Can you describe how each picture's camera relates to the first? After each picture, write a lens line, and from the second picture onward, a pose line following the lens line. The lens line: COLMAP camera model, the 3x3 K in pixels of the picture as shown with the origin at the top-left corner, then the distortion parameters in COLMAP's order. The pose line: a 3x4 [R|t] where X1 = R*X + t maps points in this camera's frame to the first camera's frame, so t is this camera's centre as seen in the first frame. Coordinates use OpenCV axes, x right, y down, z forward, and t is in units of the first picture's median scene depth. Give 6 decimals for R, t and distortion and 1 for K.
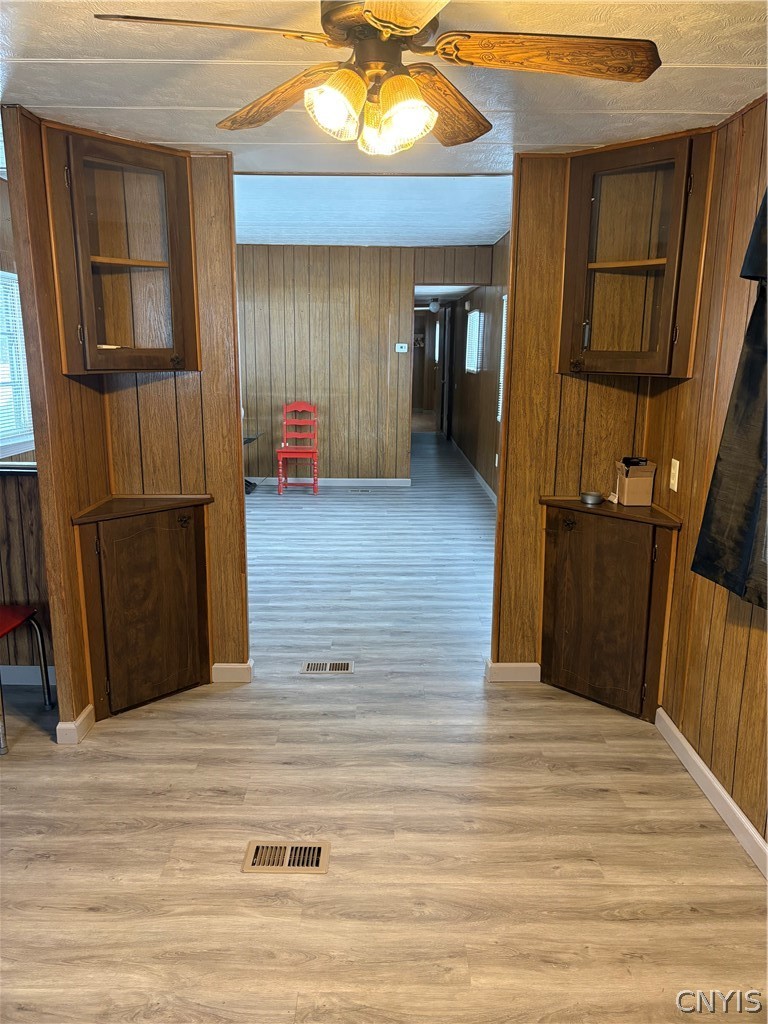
lens RADIAL K [[771.1, 0, 383.3], [0, 771.1, 528.0], [0, 0, 1]] dist [0.045977, -0.048131]
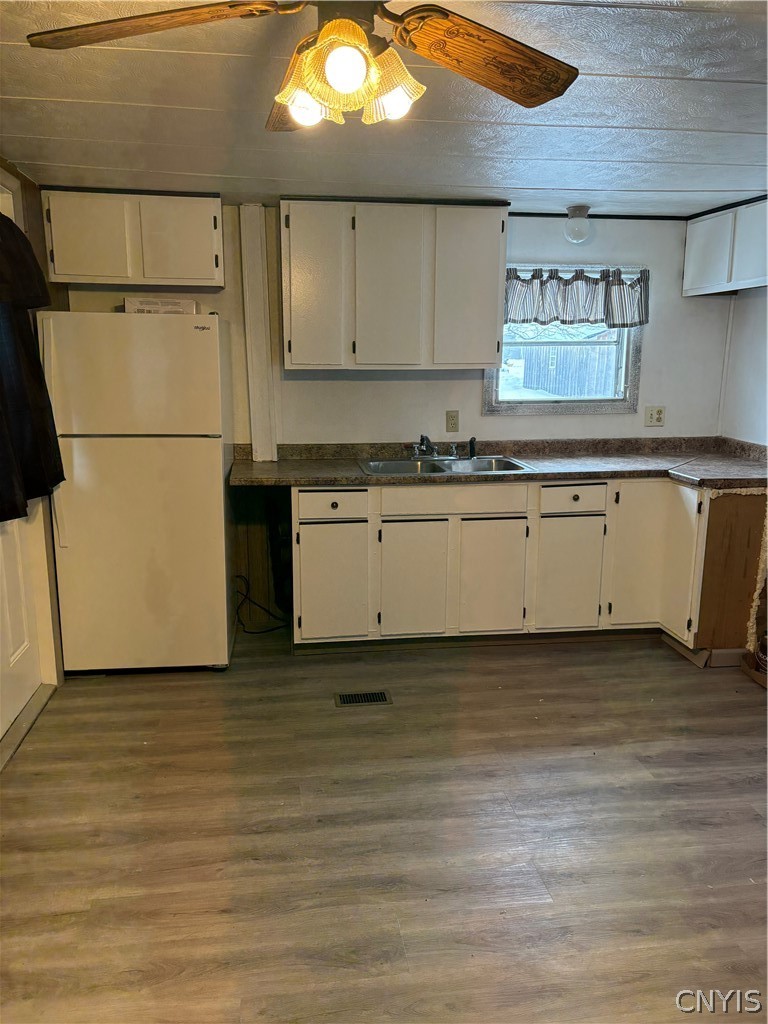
lens RADIAL K [[771.1, 0, 378.3], [0, 771.1, 517.8], [0, 0, 1]] dist [0.045977, -0.048131]
pose [[-0.990606, 0.011956, -0.136224, 0.022950], [-0.047188, 0.905095, 0.422582, -0.135496], [0.128348, 0.425041, -0.896029, 0.566700]]
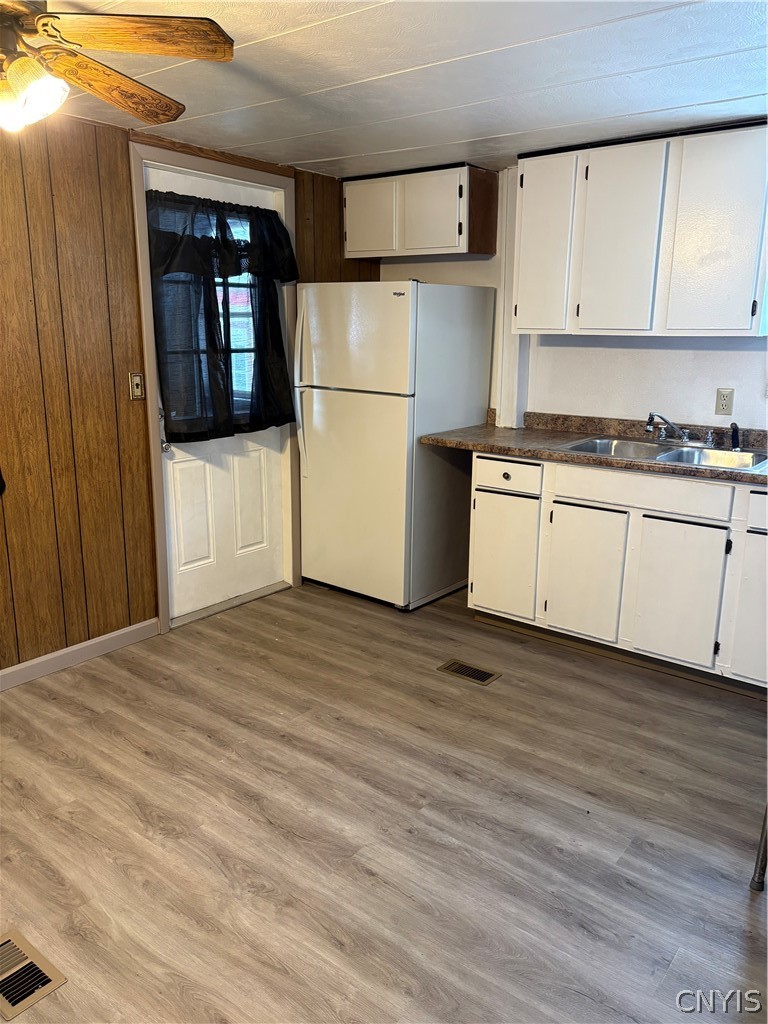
lens RADIAL K [[771.1, 0, 373.6], [0, 771.1, 515.3], [0, 0, 1]] dist [0.045977, -0.048131]
pose [[-0.781319, -0.168840, 0.600860, -0.341081], [0.125963, 0.900246, 0.416761, -0.114592], [-0.611288, 0.401309, -0.682113, 0.479701]]
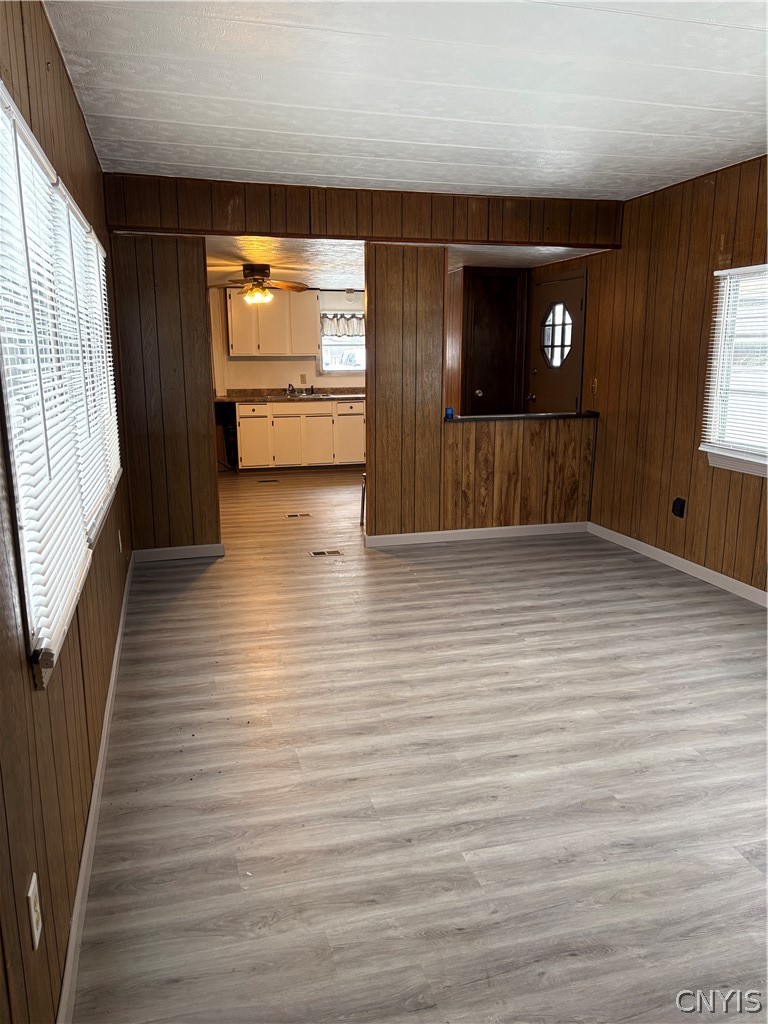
lens RADIAL K [[771.1, 0, 378.6], [0, 771.1, 515.5], [0, 0, 1]] dist [0.045977, -0.048131]
pose [[-0.965222, 0.048465, -0.256902, 0.151543], [-0.064624, 0.907939, 0.414089, -0.369620], [0.253320, 0.416290, -0.873230, 1.603377]]
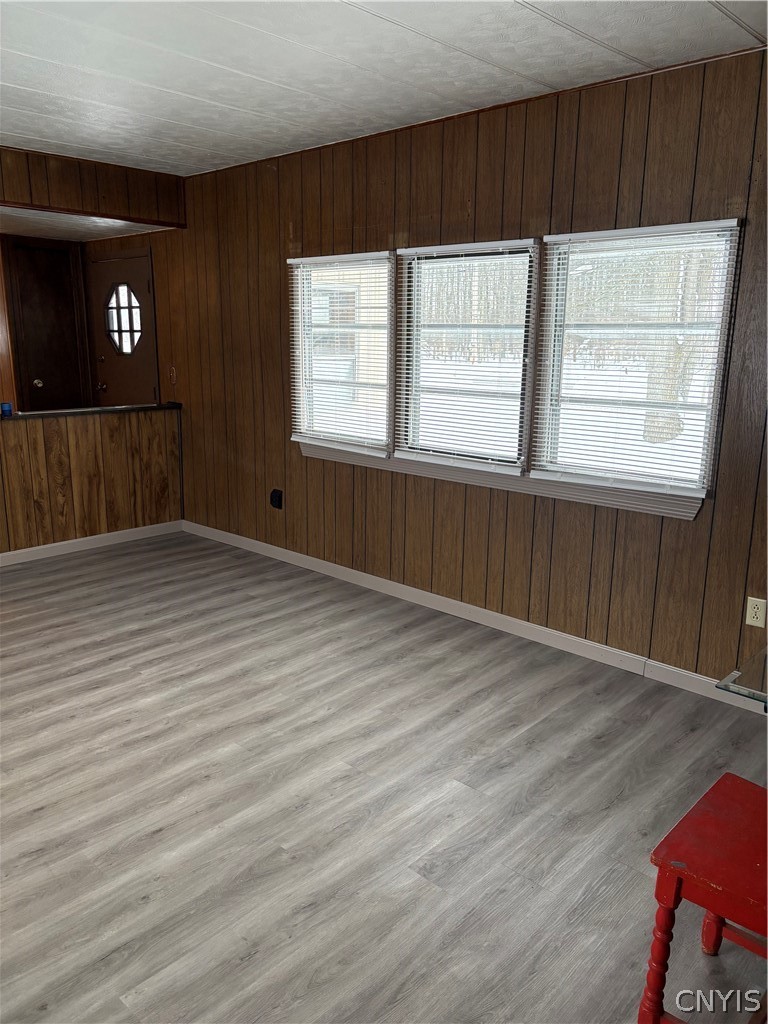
lens RADIAL K [[771.1, 0, 376.7], [0, 771.1, 514.8], [0, 0, 1]] dist [0.045977, -0.048131]
pose [[-0.687424, 0.148067, -0.711002, 0.135782], [-0.180218, 0.913598, 0.364499, -0.353426], [0.703541, 0.378701, -0.601345, 1.516113]]
